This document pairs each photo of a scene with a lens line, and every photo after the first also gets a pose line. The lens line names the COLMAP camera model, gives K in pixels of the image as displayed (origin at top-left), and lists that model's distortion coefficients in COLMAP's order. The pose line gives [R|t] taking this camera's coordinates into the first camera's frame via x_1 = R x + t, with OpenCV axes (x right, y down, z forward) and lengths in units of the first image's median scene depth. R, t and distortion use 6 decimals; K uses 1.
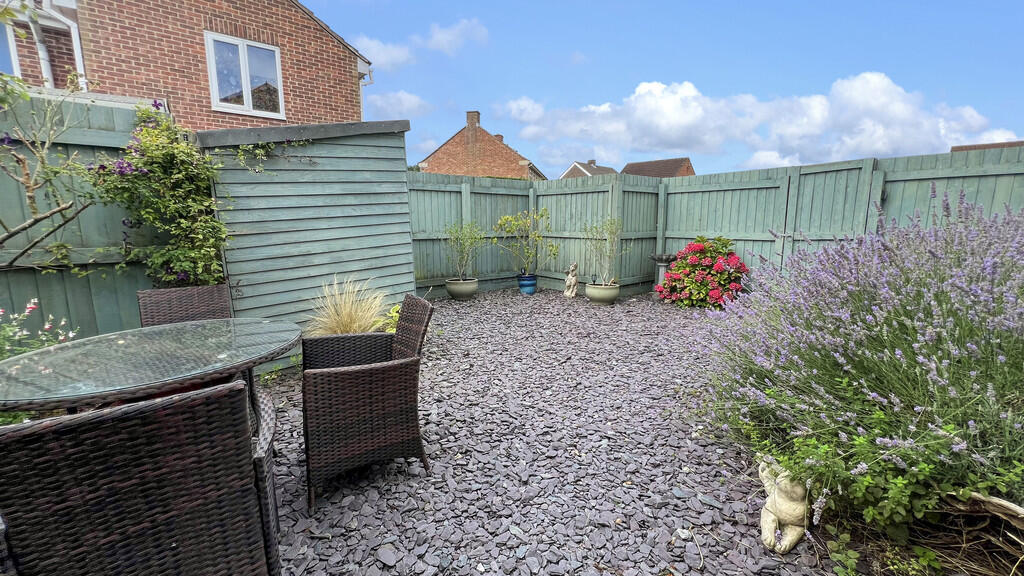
lens RADIAL K [[409.4, 0, 512.4], [0, 409.4, 288.1], [0, 0, 1]] dist [0.001255, 0.000001]
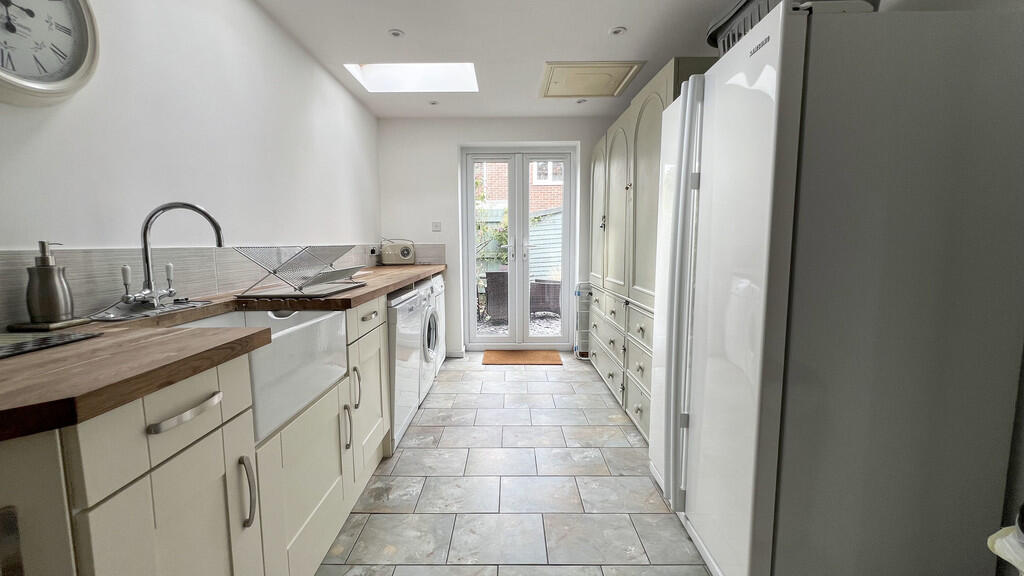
lens RADIAL K [[409.4, 0, 506.5], [0, 409.4, 286.2], [0, 0, 1]] dist [0.001255, 0.000001]
pose [[0.761557, 0.063293, -0.645000, 1.062266], [-0.096523, 0.995197, -0.016309, 0.183163], [0.640870, 0.074678, 0.764008, -1.230689]]
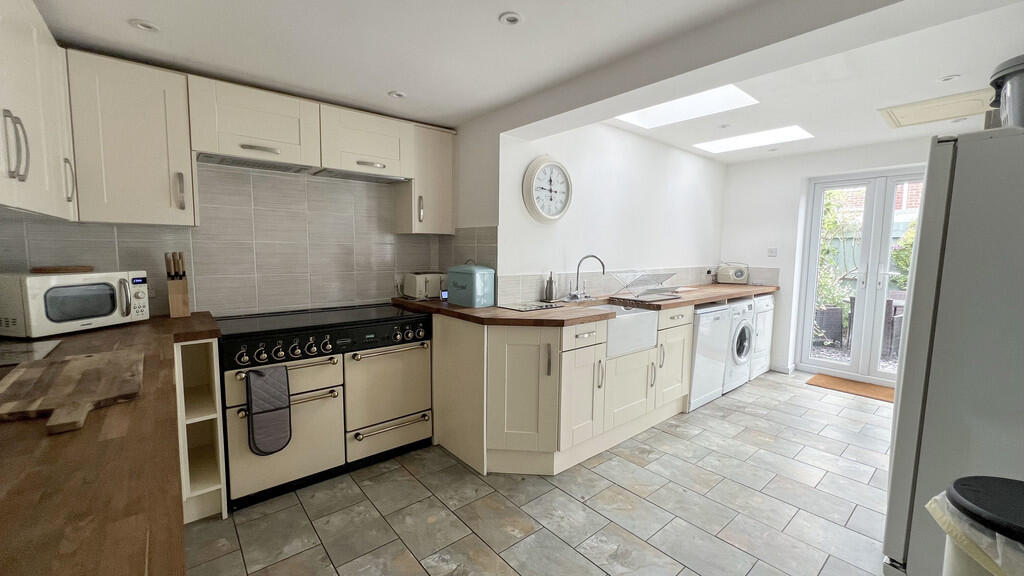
lens RADIAL K [[409.4, 0, 508.0], [0, 409.4, 287.8], [0, 0, 1]] dist [0.001255, 0.000001]
pose [[0.001112, 0.093648, -0.995605, 2.043306], [-0.169475, 0.981221, 0.092106, 0.098608], [0.985534, 0.168627, 0.016962, -1.447627]]
